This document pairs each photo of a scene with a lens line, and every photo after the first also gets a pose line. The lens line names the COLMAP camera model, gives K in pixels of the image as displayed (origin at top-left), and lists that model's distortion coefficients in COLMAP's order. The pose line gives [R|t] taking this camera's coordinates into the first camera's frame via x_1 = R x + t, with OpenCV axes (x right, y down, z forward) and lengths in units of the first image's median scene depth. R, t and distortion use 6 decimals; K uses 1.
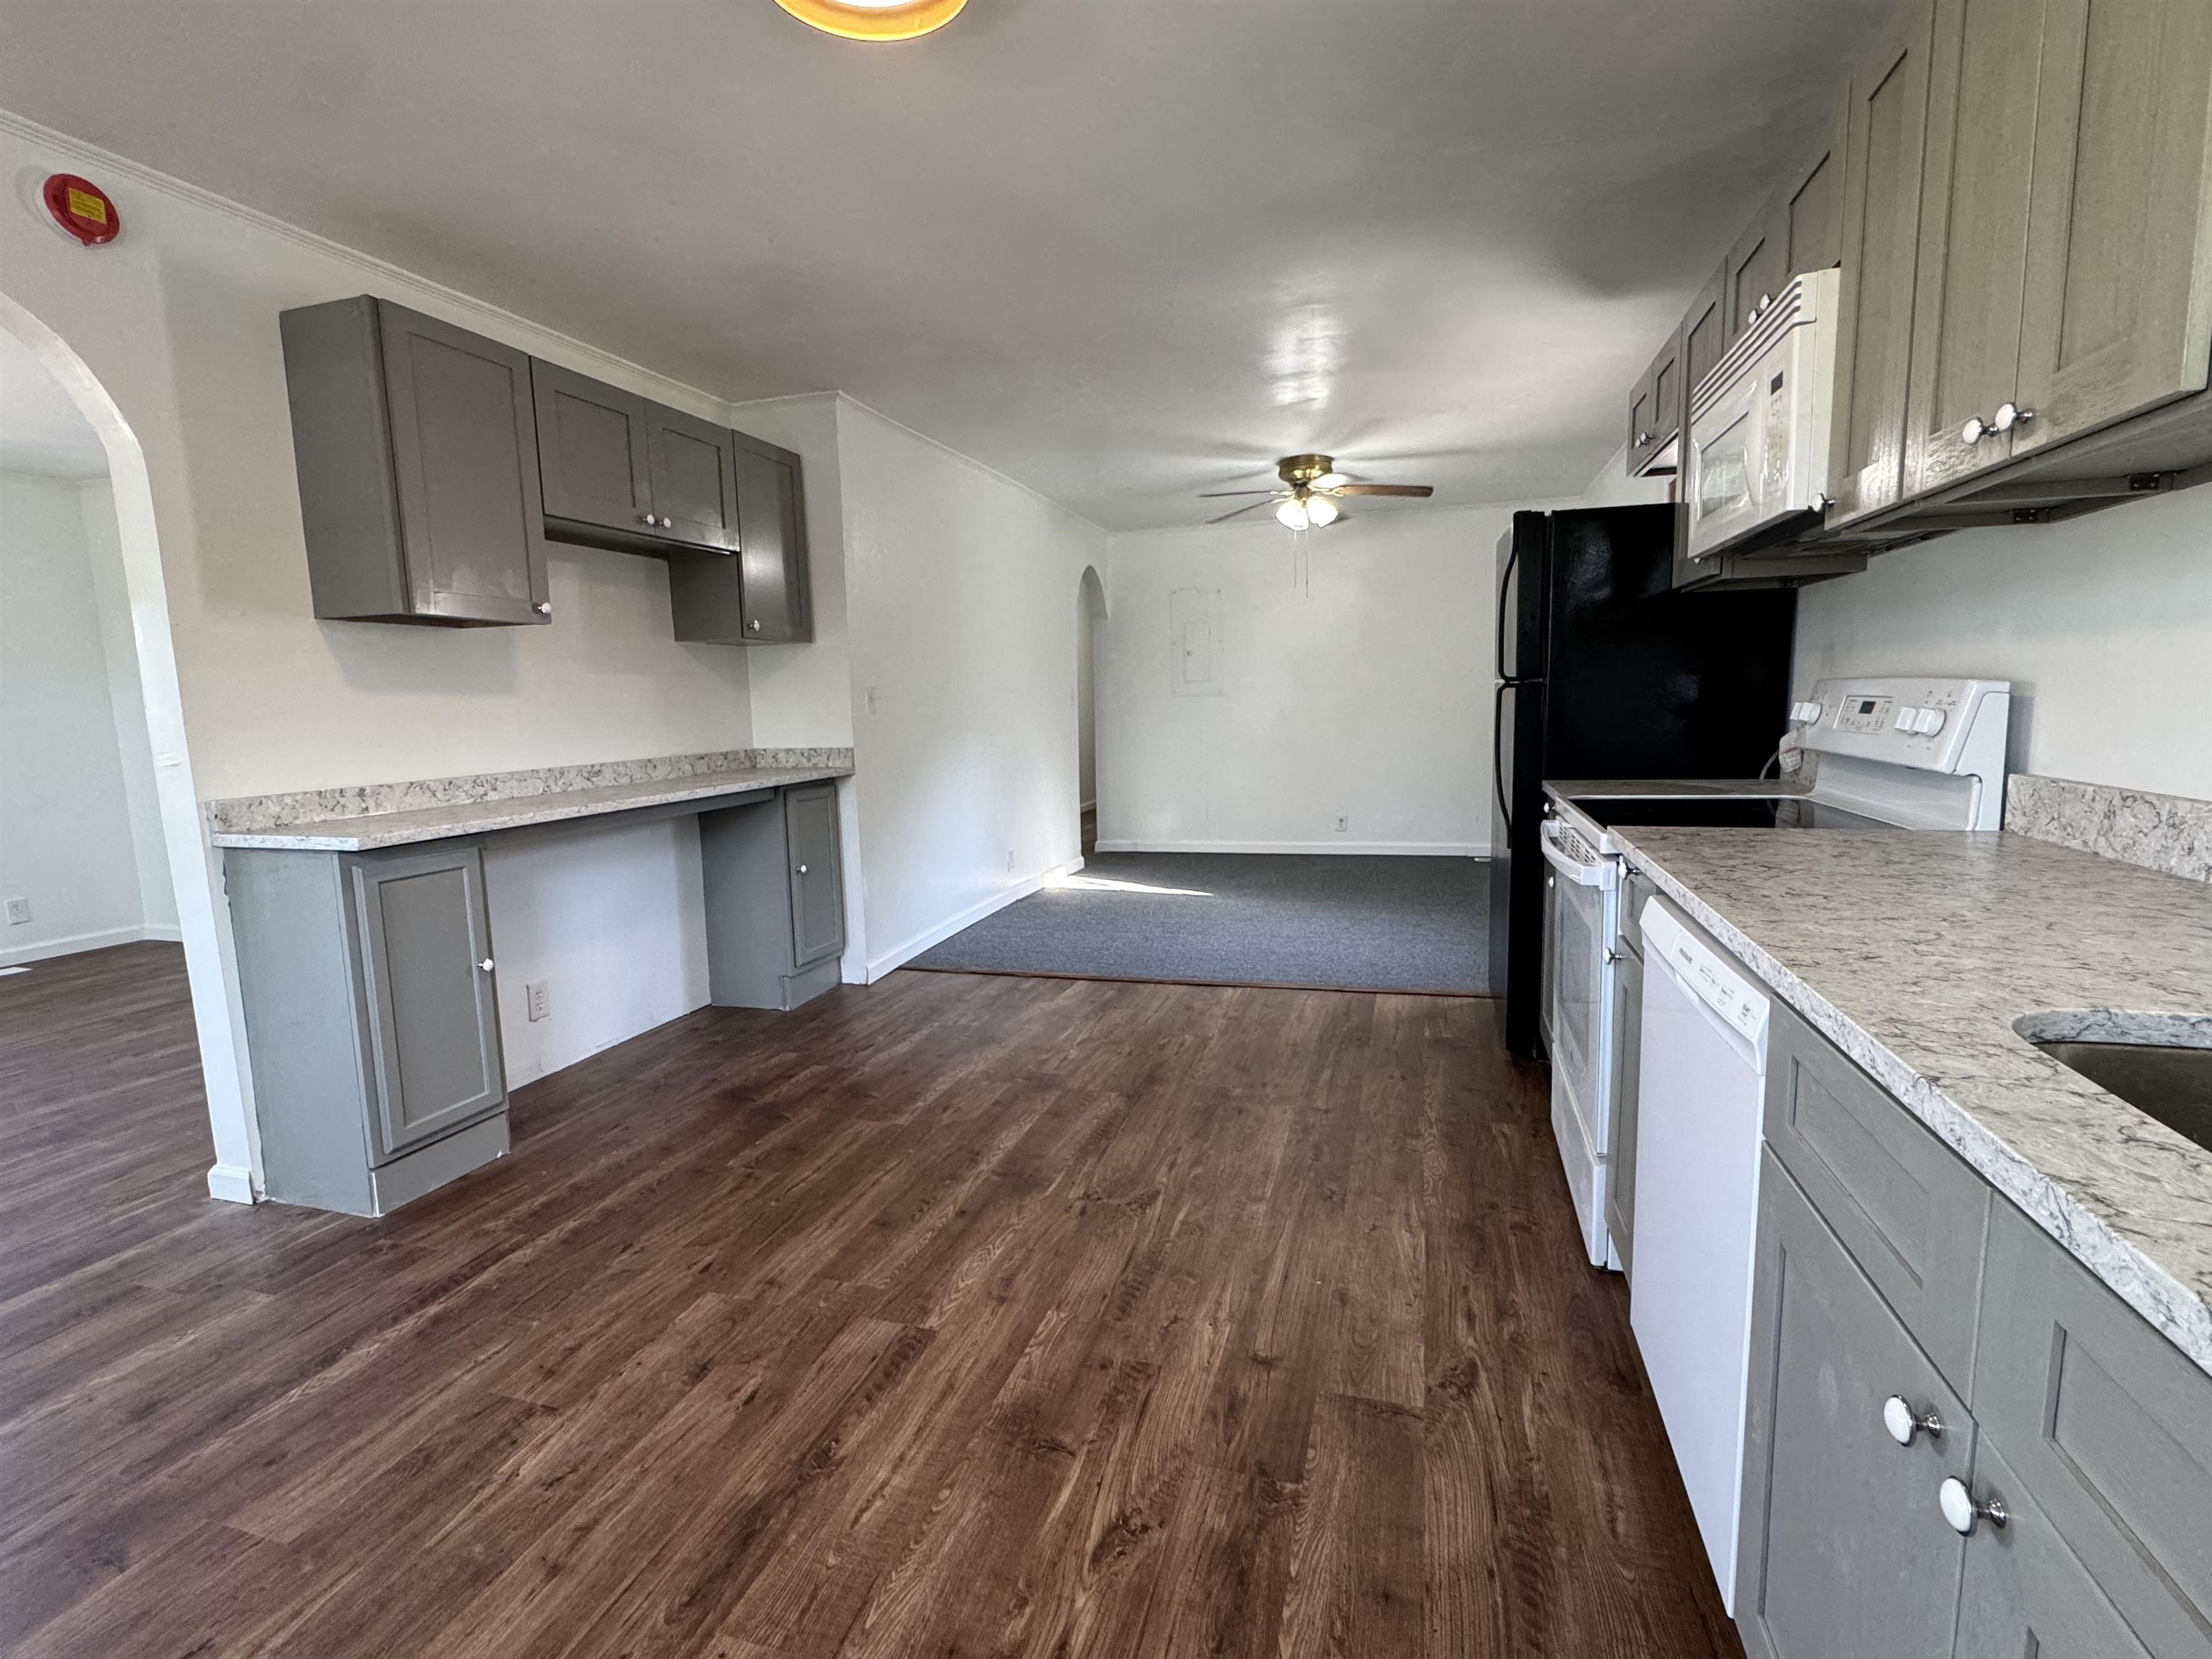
lens RADIAL K [[1032.5, 0, 1107.0], [0, 1032.5, 828.4], [0, 0, 1]] dist [-0.004499, 0.000593]
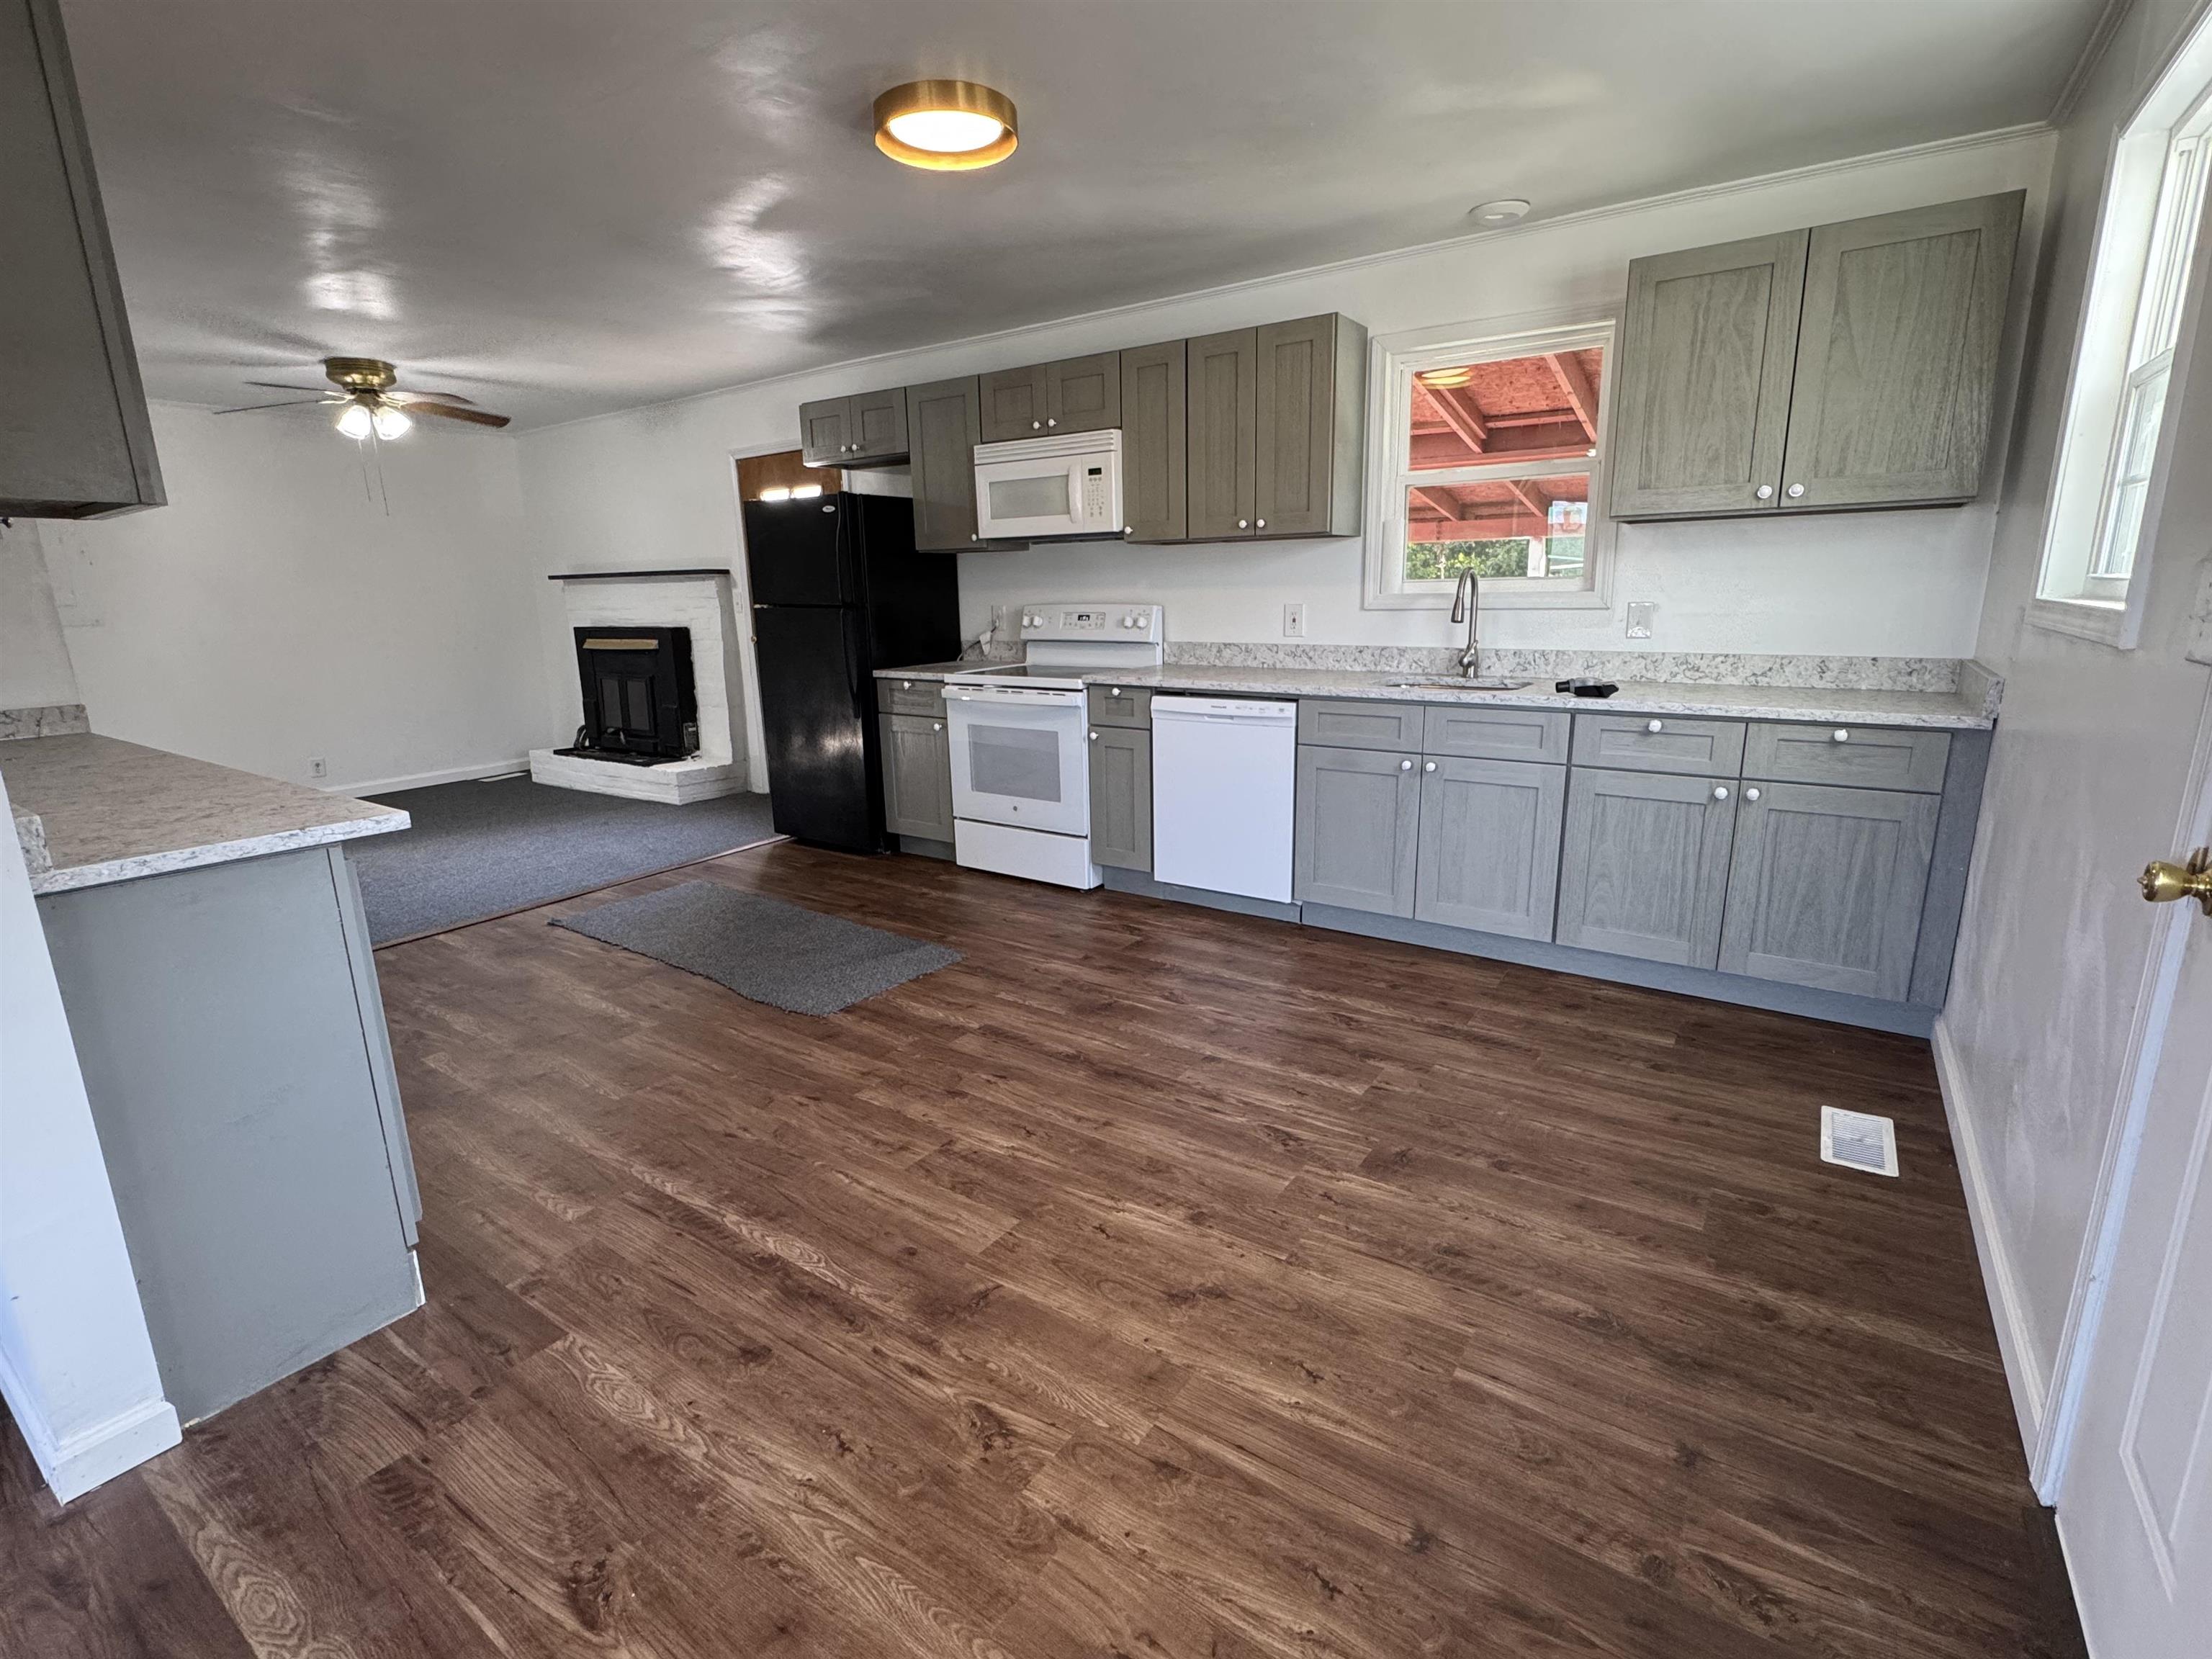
lens RADIAL K [[1032.5, 0, 1107.0], [0, 1032.5, 828.4], [0, 0, 1]] dist [-0.004499, 0.000593]
pose [[0.302435, -0.202788, 0.931348, -1.404185], [0.134332, 0.976422, 0.168981, -0.043472], [-0.943657, 0.074004, 0.322546, 0.270936]]
